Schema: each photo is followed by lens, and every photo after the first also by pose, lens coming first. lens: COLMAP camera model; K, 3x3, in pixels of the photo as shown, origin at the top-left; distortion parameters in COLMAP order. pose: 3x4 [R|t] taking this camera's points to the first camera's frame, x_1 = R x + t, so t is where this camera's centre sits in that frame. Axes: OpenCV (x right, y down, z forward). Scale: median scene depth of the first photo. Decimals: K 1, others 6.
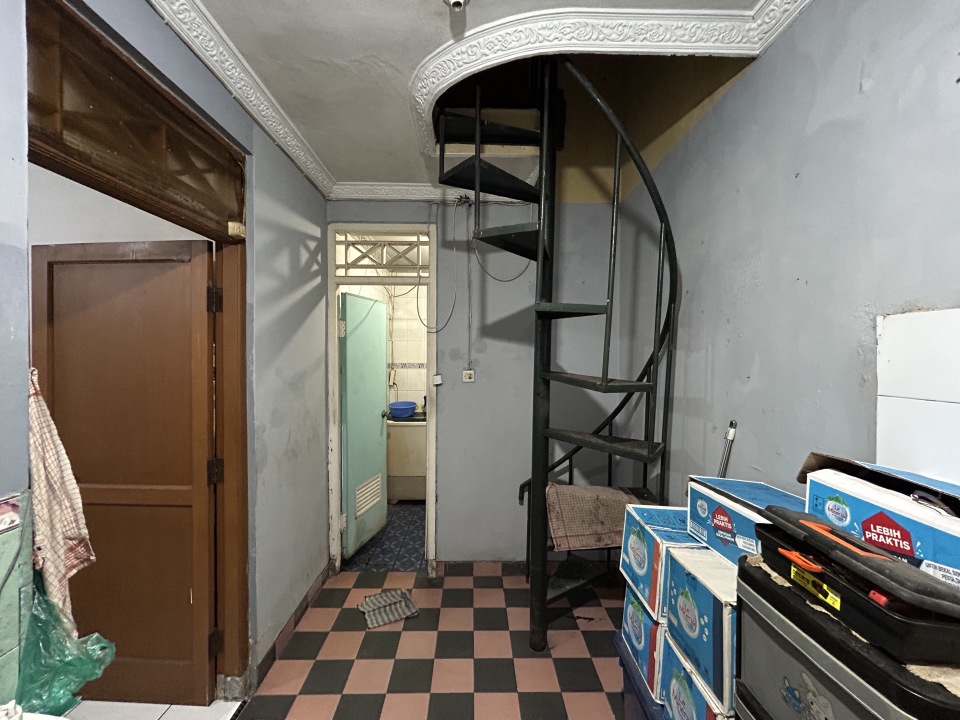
lens RADIAL K [[390.6, 0, 477.8], [0, 390.6, 363.6], [0, 0, 1]] dist [-0.000136, 0.000293]
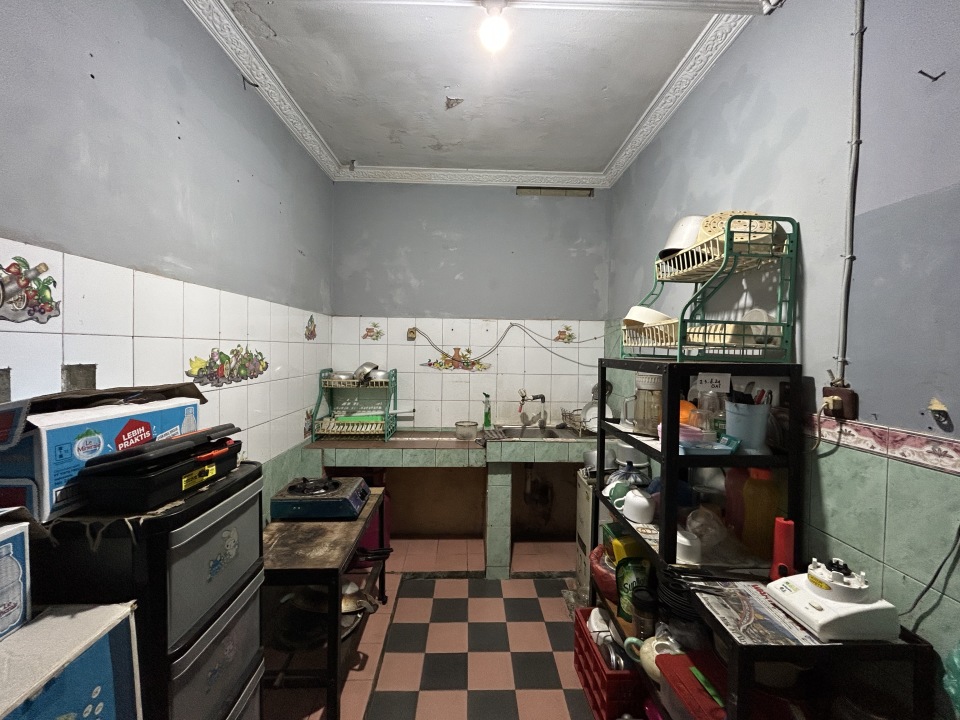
lens RADIAL K [[390.6, 0, 480.6], [0, 390.6, 362.4], [0, 0, 1]] dist [-0.000136, 0.000293]
pose [[-0.999656, -0.020956, -0.015758, -0.005091], [-0.021718, 0.998522, 0.049828, 0.124914], [0.014691, 0.050153, -0.998634, 2.194044]]
